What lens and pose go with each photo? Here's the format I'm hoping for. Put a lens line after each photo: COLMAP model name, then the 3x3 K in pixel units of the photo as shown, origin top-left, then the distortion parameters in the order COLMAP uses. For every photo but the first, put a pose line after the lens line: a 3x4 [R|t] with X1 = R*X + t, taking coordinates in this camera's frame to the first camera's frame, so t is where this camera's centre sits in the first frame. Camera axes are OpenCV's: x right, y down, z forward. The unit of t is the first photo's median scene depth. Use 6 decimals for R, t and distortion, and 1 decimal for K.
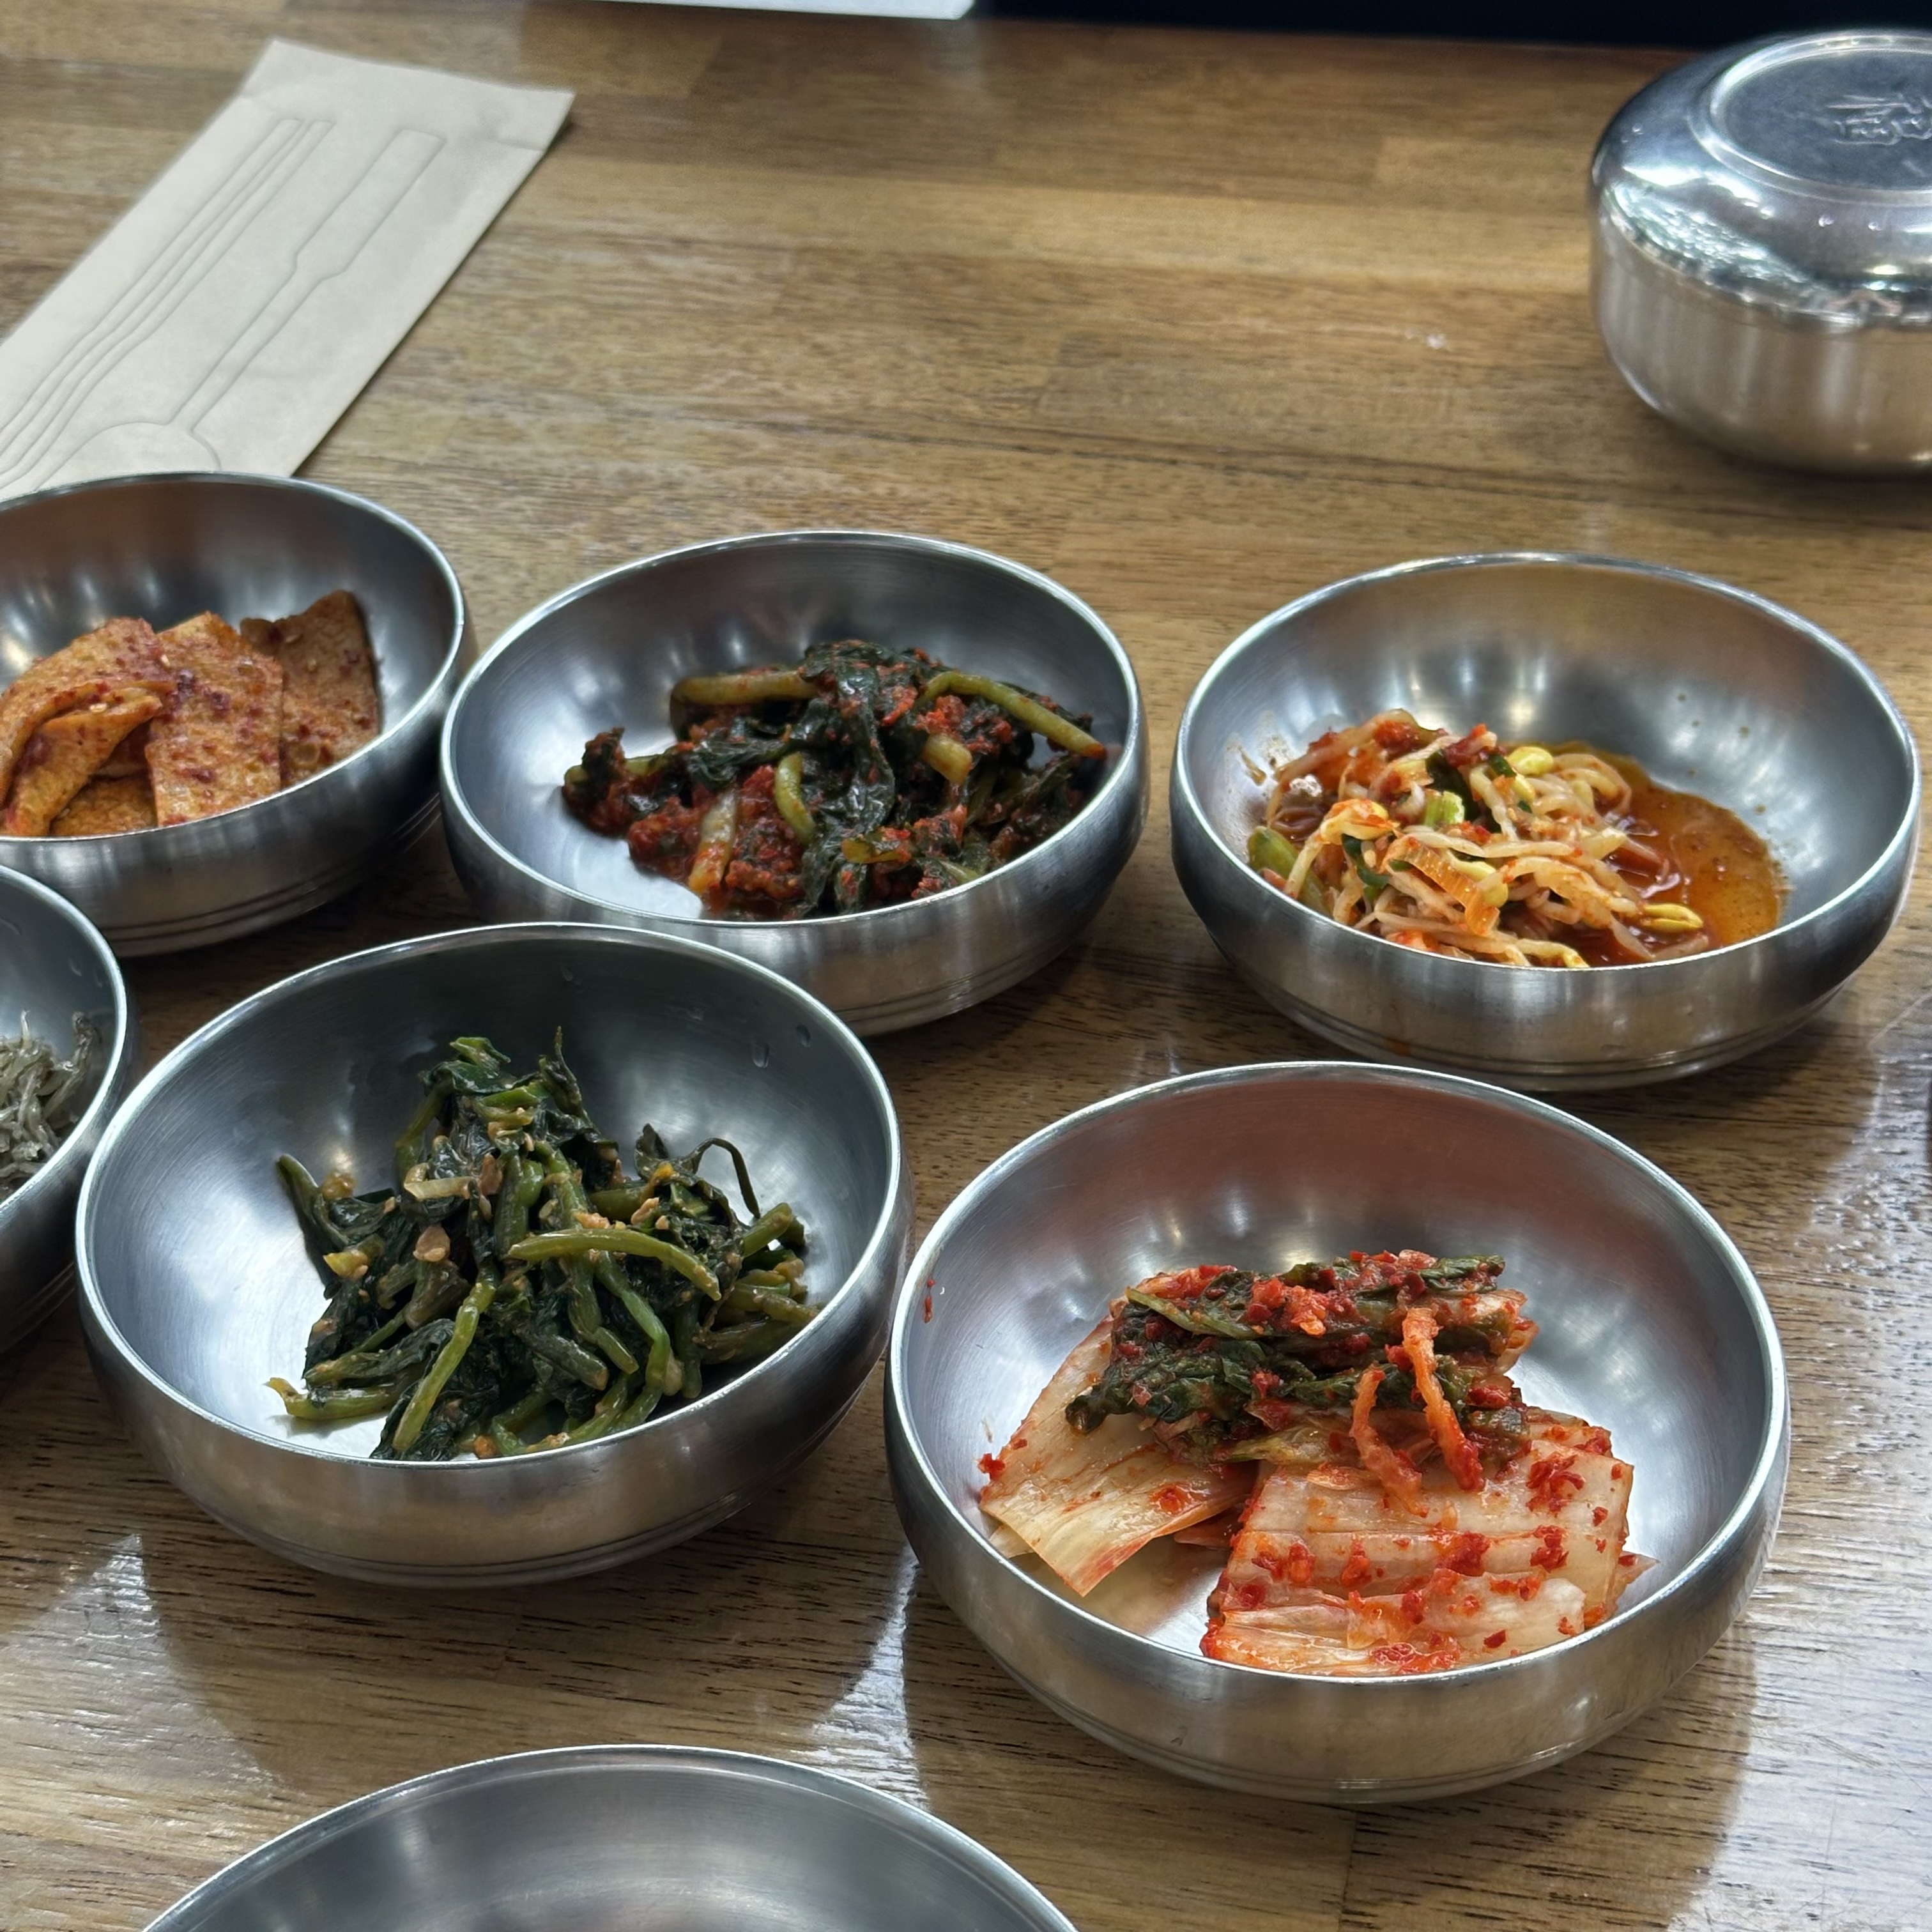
lens RADIAL K [[3597.3, 0, 940.0], [0, 3597.3, 1030.5], [0, 0, 1]] dist [0.078853, 0.000000]
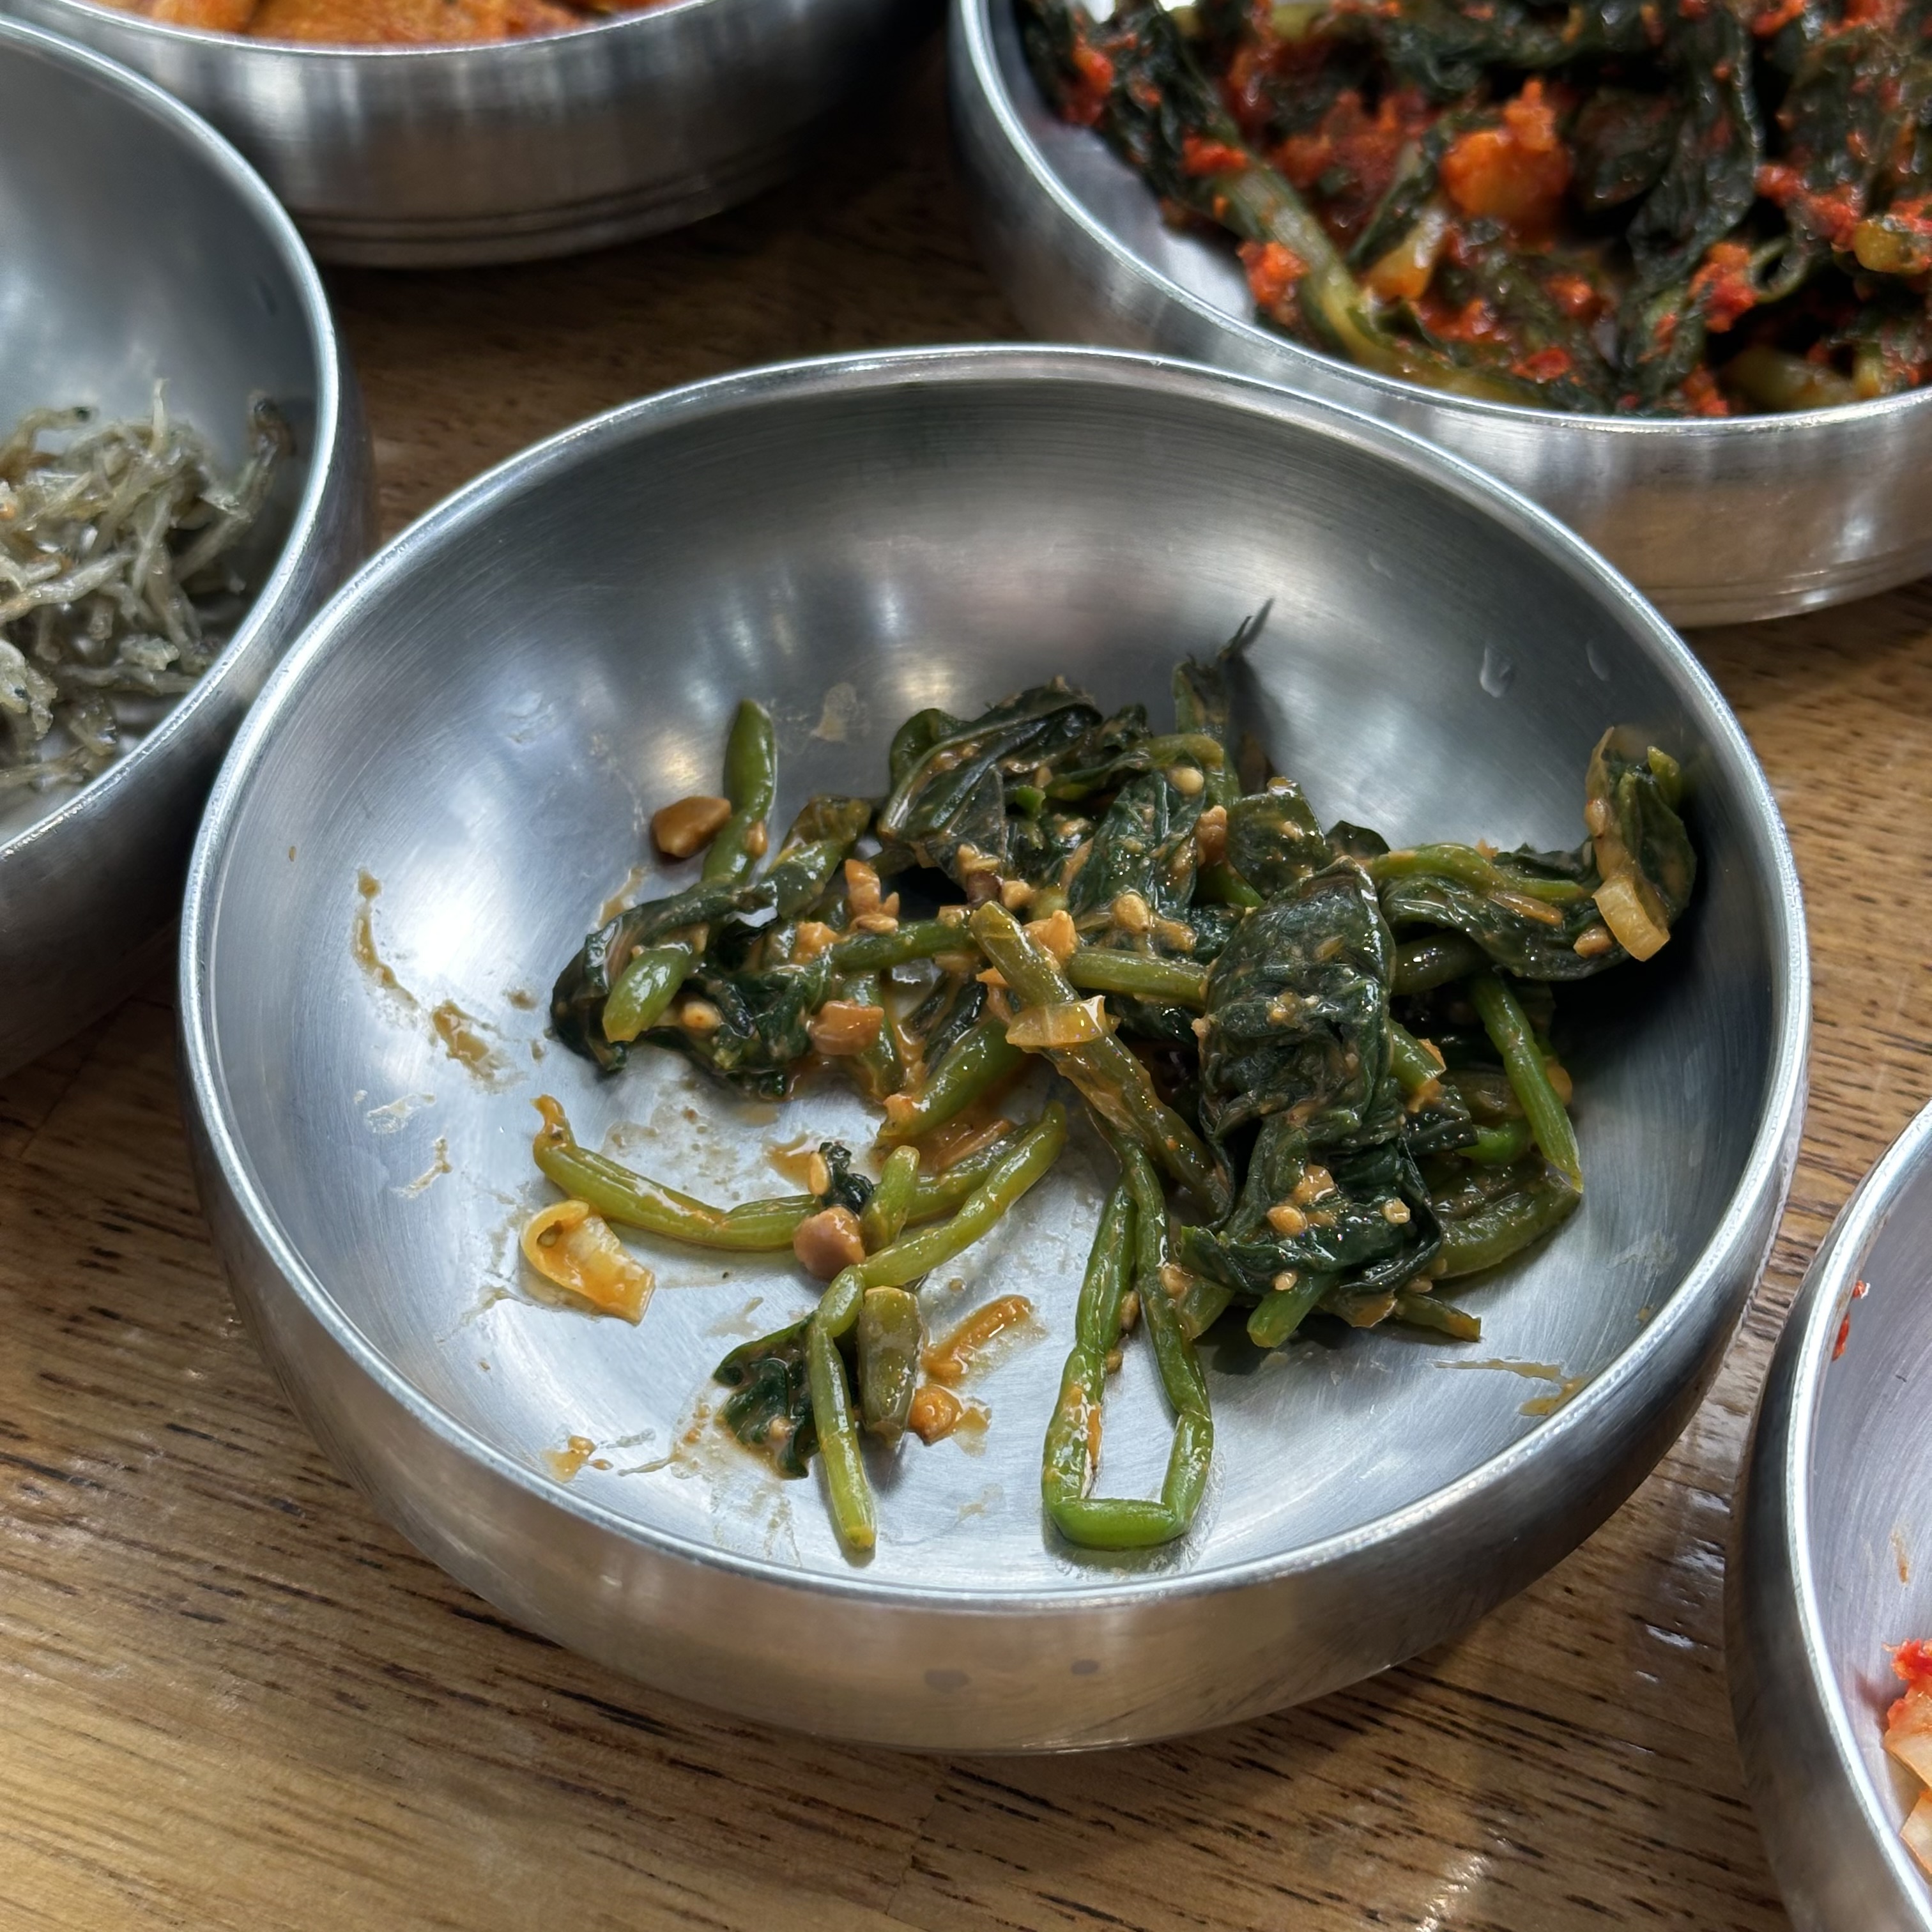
lens RADIAL K [[3597.3, 0, 968.2], [0, 3597.3, 976.7], [0, 0, 1]] dist [0.078853, 0.000000]
pose [[0.987528, 0.147459, -0.055175, -0.093537], [-0.130790, 0.963418, 0.233923, -0.064671], [0.087651, -0.223789, 0.970688, 0.480355]]
